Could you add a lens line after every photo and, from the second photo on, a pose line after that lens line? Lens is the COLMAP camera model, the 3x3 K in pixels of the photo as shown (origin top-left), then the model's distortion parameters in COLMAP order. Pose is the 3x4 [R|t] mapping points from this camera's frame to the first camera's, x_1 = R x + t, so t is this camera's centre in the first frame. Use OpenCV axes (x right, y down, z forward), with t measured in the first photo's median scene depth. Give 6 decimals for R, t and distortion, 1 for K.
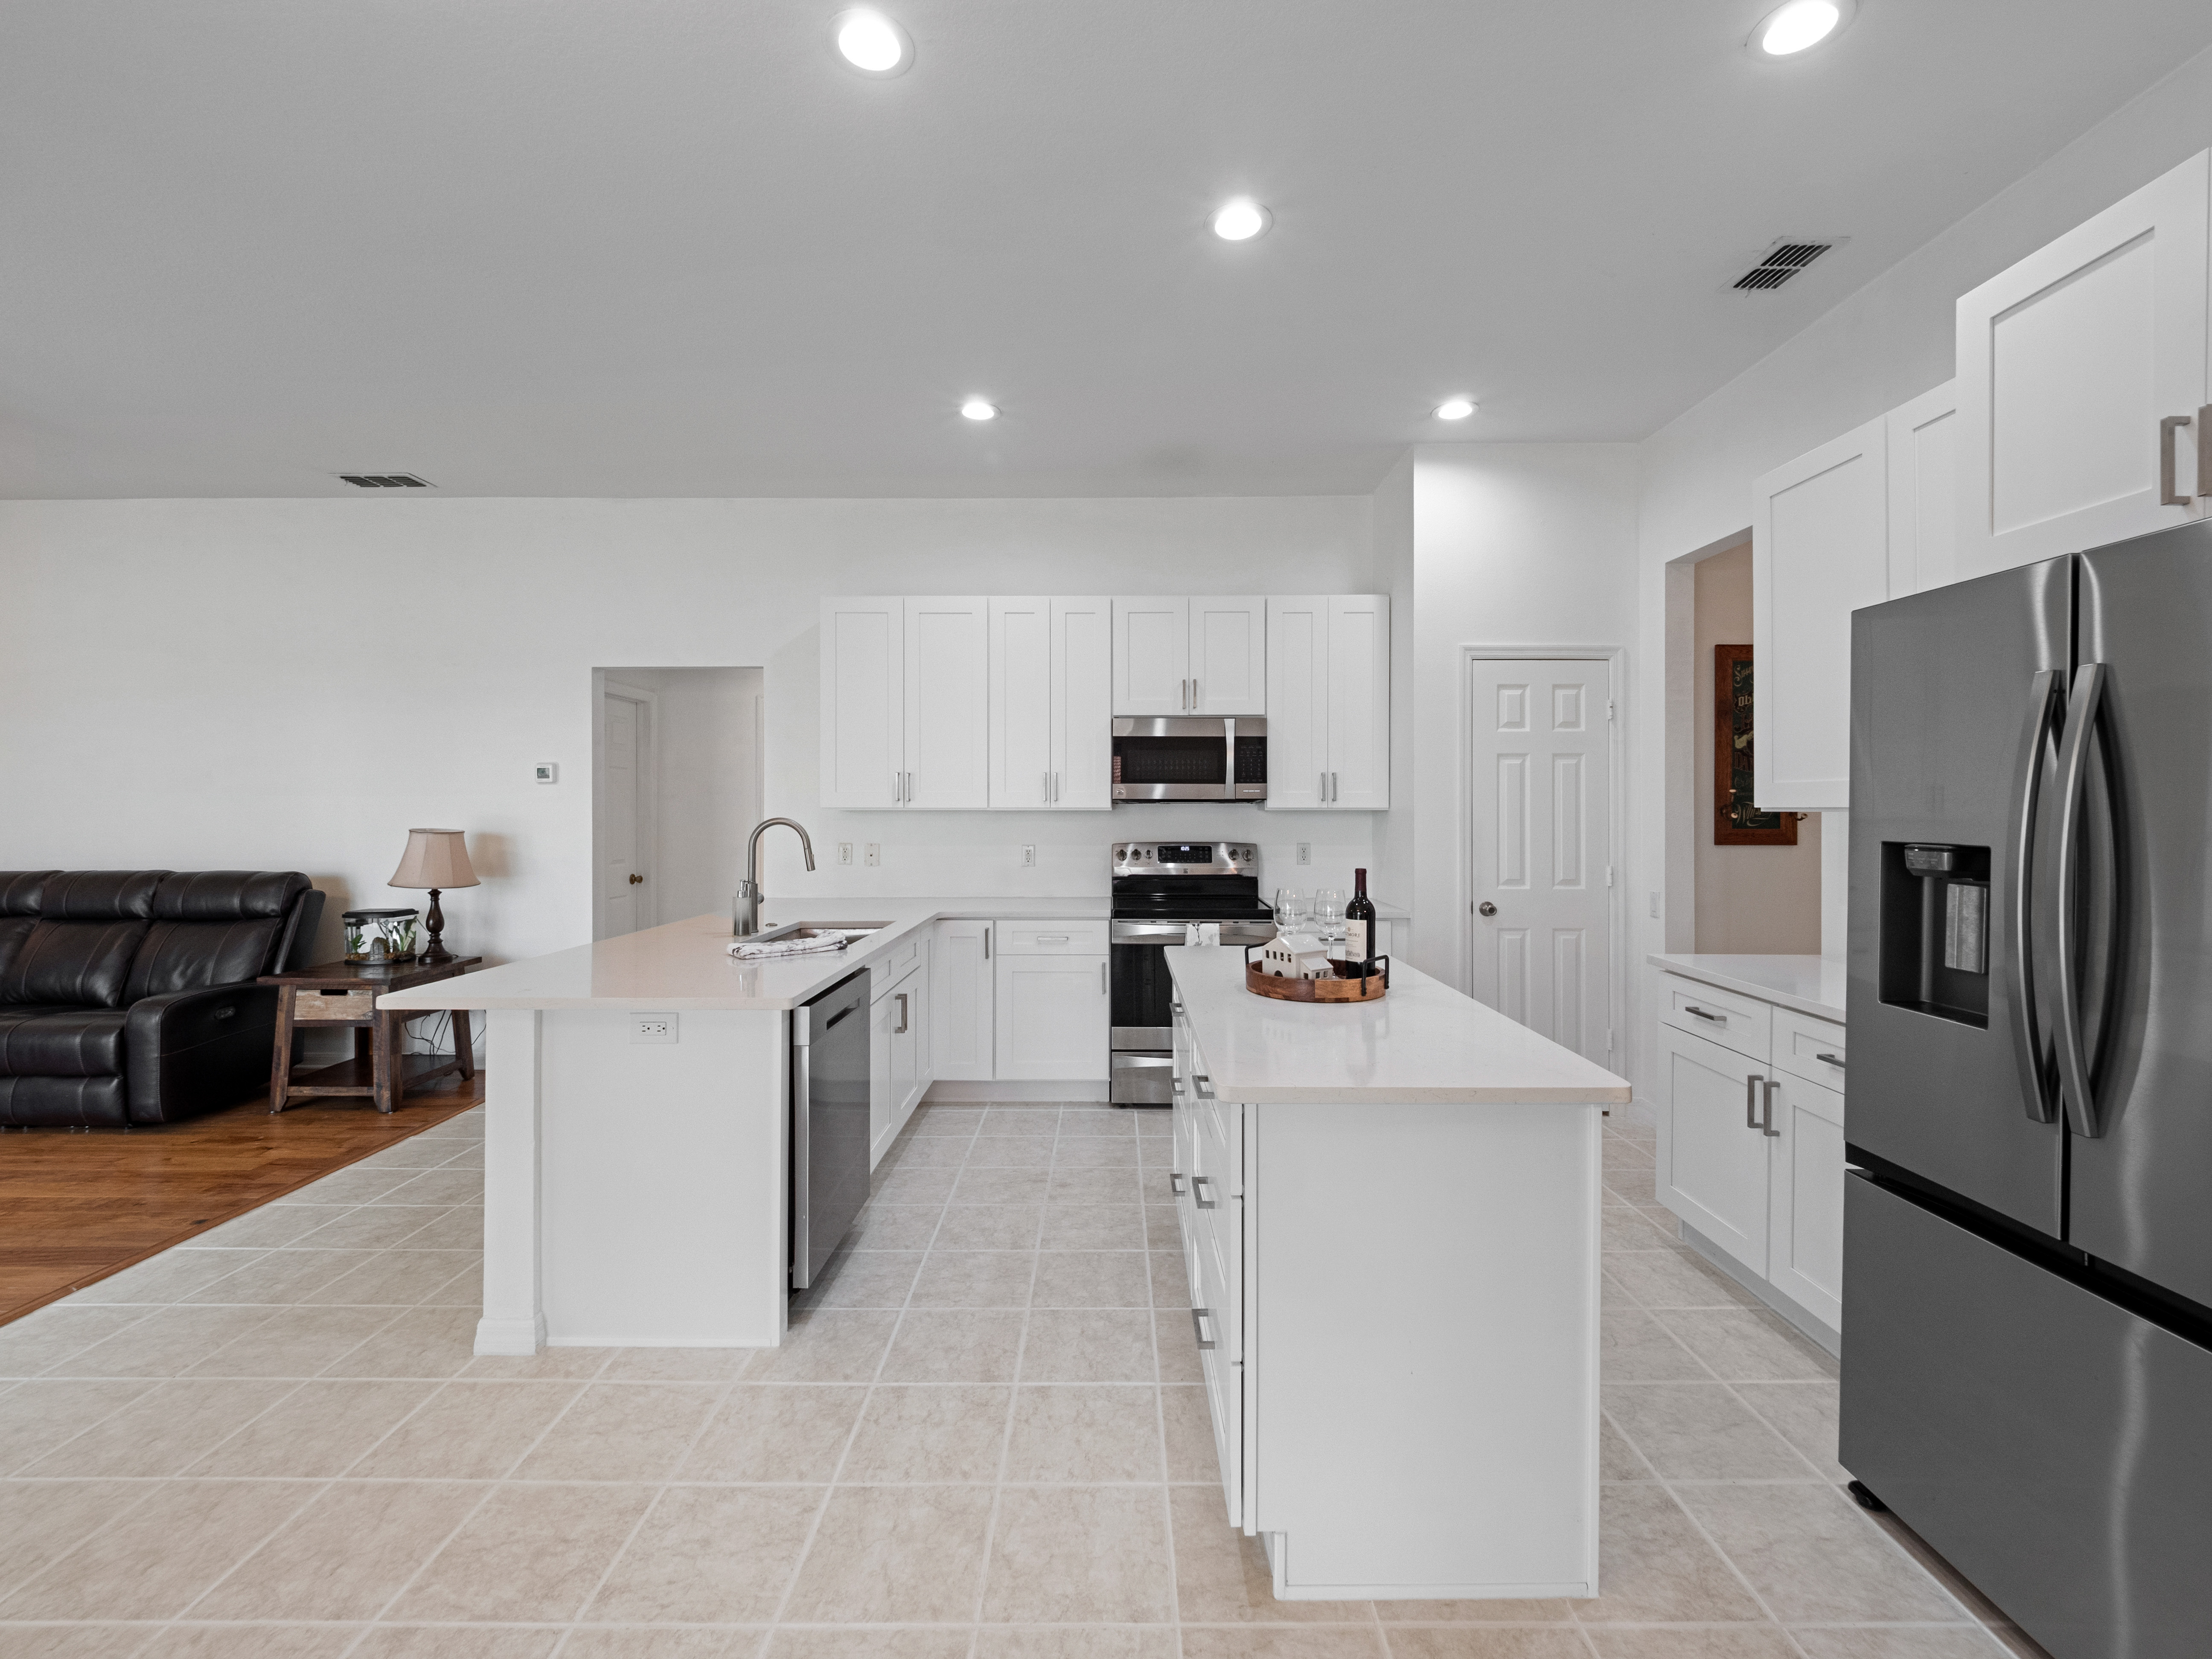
lens RADIAL K [[940.7, 0, 1089.5], [0, 940.7, 803.1], [0, 0, 1]] dist [0.009123, -0.001898]
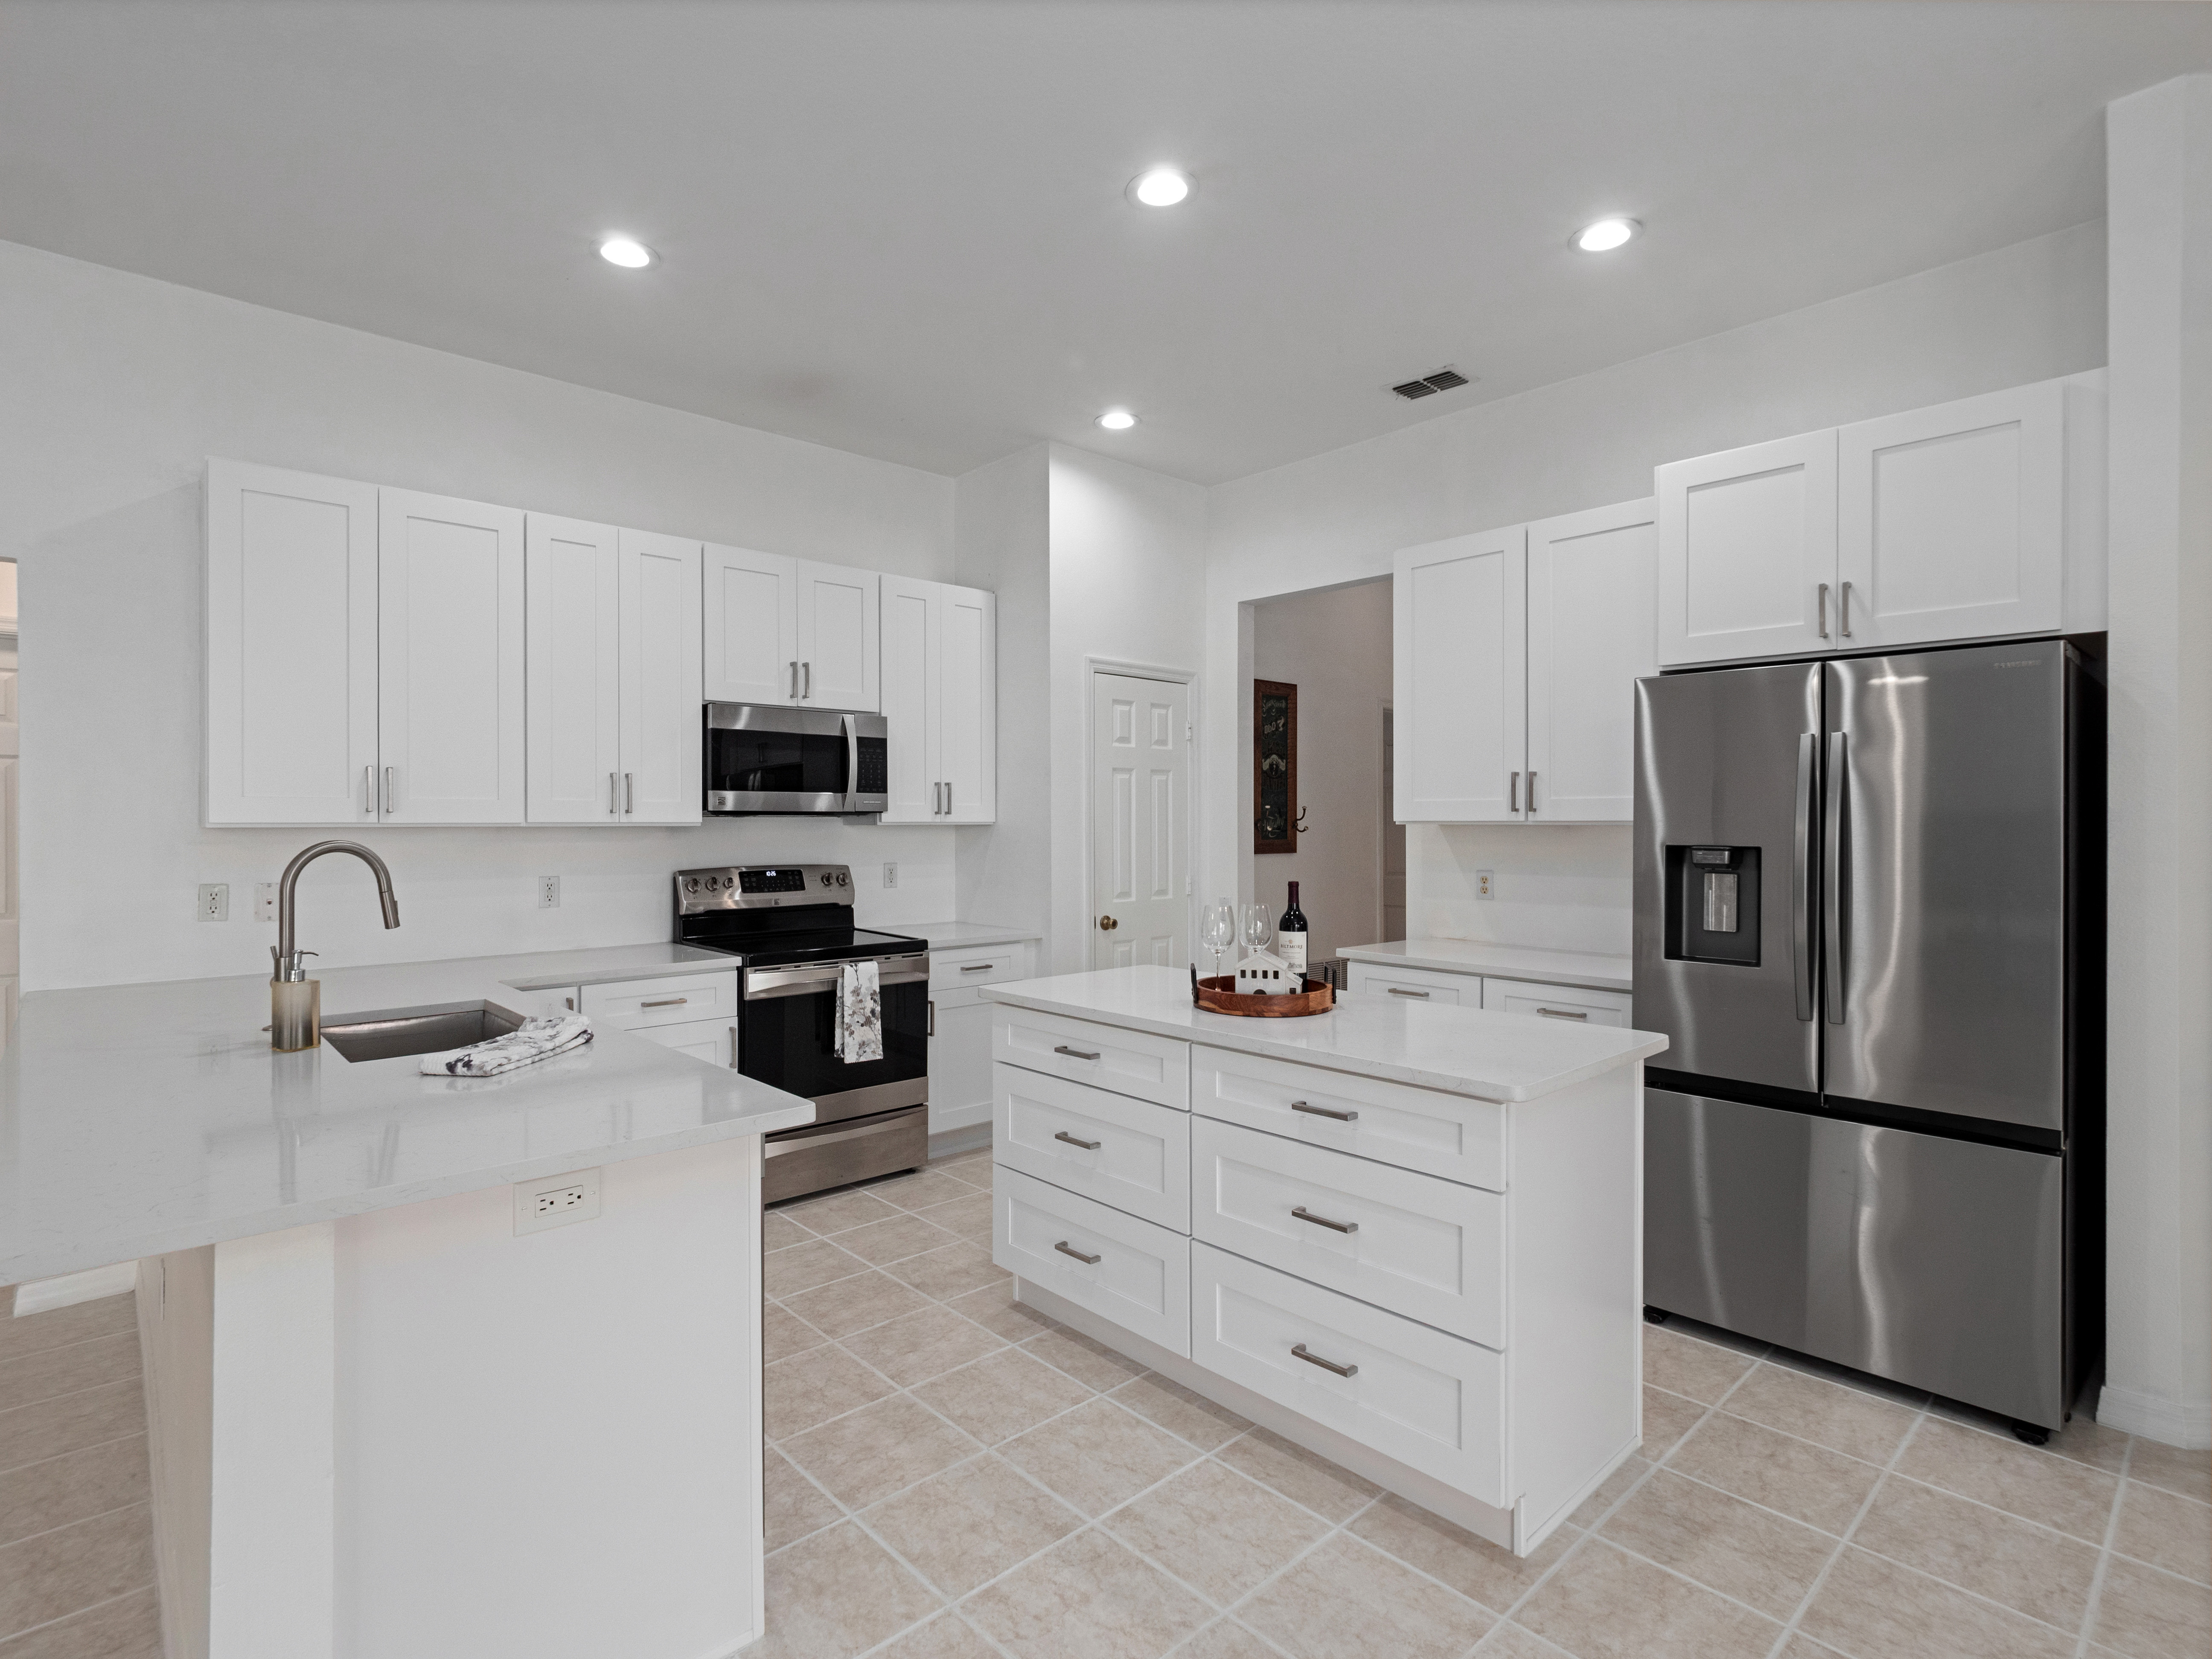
lens RADIAL K [[1111.5, 0, 1061.8], [0, 1111.5, 821.1], [0, 0, 1]] dist [0.009336, -0.003823]
pose [[0.738709, -0.000414, 0.674024, -0.380084], [-0.001955, 0.999994, 0.002758, 0.000878], [-0.674021, -0.003355, 0.738704, 0.152928]]
